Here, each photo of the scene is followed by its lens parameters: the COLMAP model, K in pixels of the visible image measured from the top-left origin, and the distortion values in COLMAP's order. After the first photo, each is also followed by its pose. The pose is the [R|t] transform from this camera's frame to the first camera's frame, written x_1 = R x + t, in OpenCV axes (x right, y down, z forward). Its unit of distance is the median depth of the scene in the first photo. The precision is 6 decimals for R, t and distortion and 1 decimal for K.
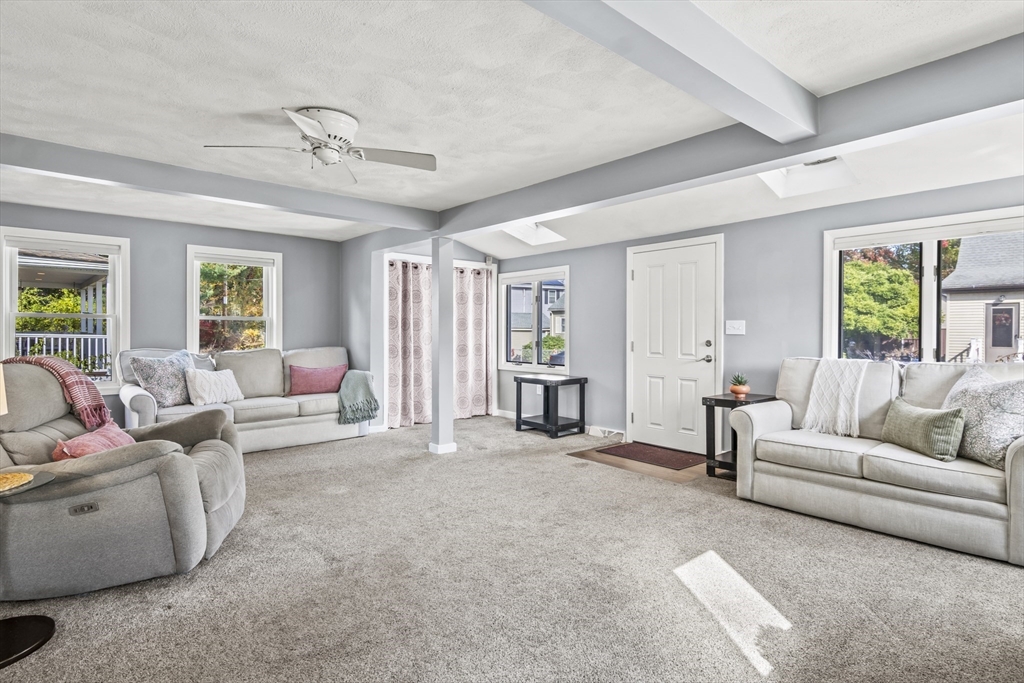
lens RADIAL K [[526.2, 0, 518.3], [0, 526.2, 338.0], [0, 0, 1]] dist [0.004283, 0.000460]
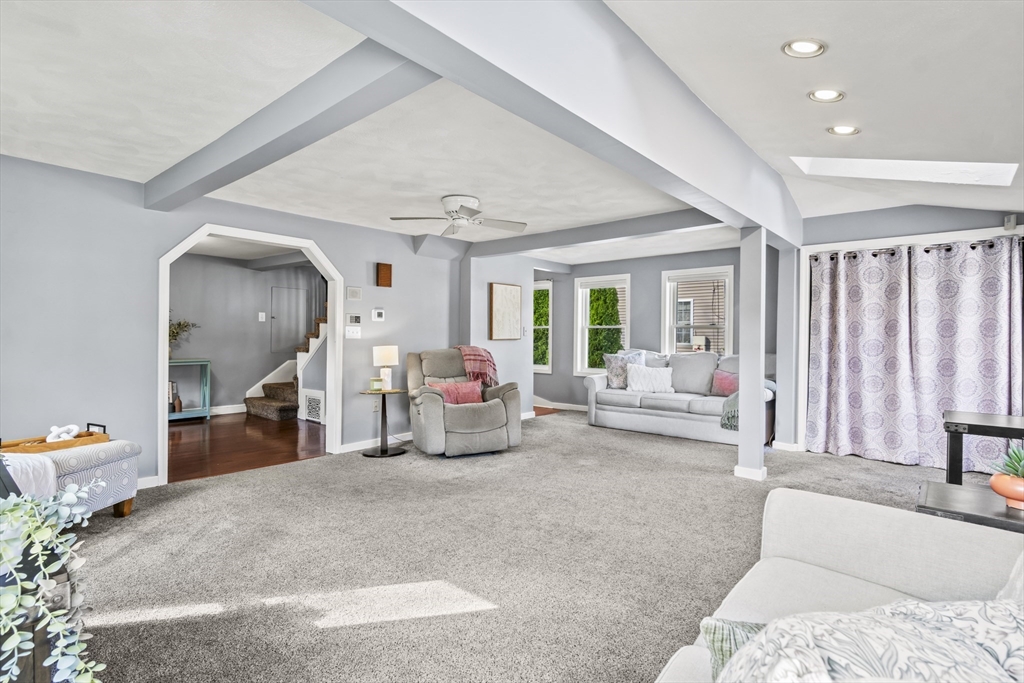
lens RADIAL K [[503.7, 0, 516.1], [0, 503.7, 342.9], [0, 0, 1]] dist [-0.002078, -0.000486]
pose [[0.135343, 0.009308, -0.990755, 0.627013], [-0.024761, 0.999675, 0.006009, 0.003608], [0.990489, 0.023718, 0.135530, 0.518872]]
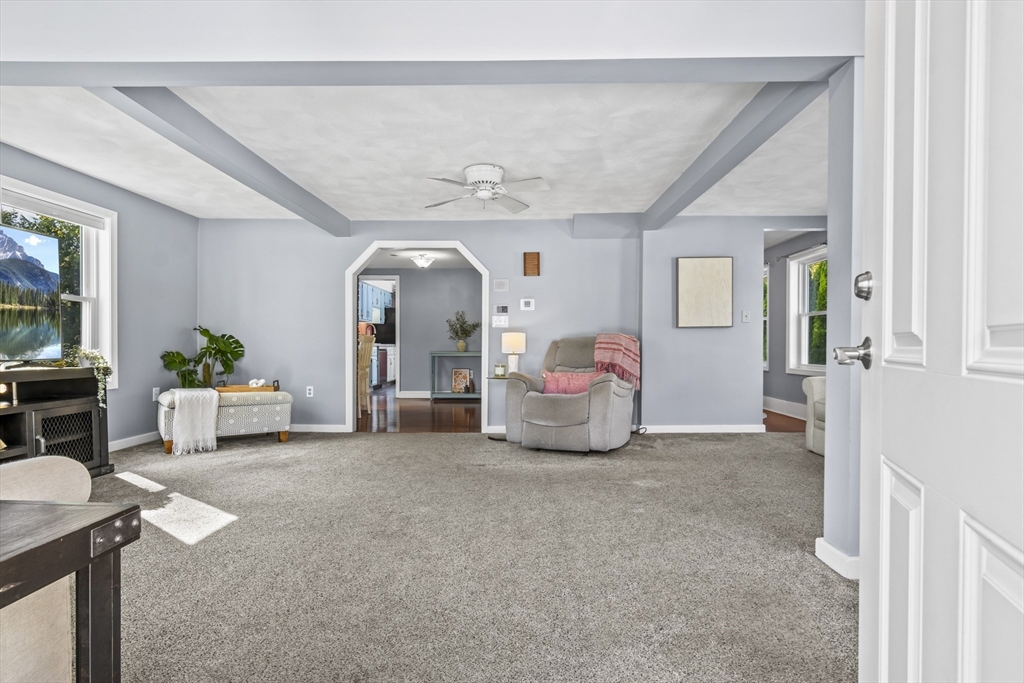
lens RADIAL K [[505.2, 0, 514.1], [0, 505.2, 351.7], [0, 0, 1]] dist [-0.000293, -0.000112]
pose [[-0.676760, 0.005330, -0.736184, 0.344826], [-0.015032, 0.999665, 0.021057, 0.038337], [0.736050, 0.025317, -0.676454, 1.095483]]
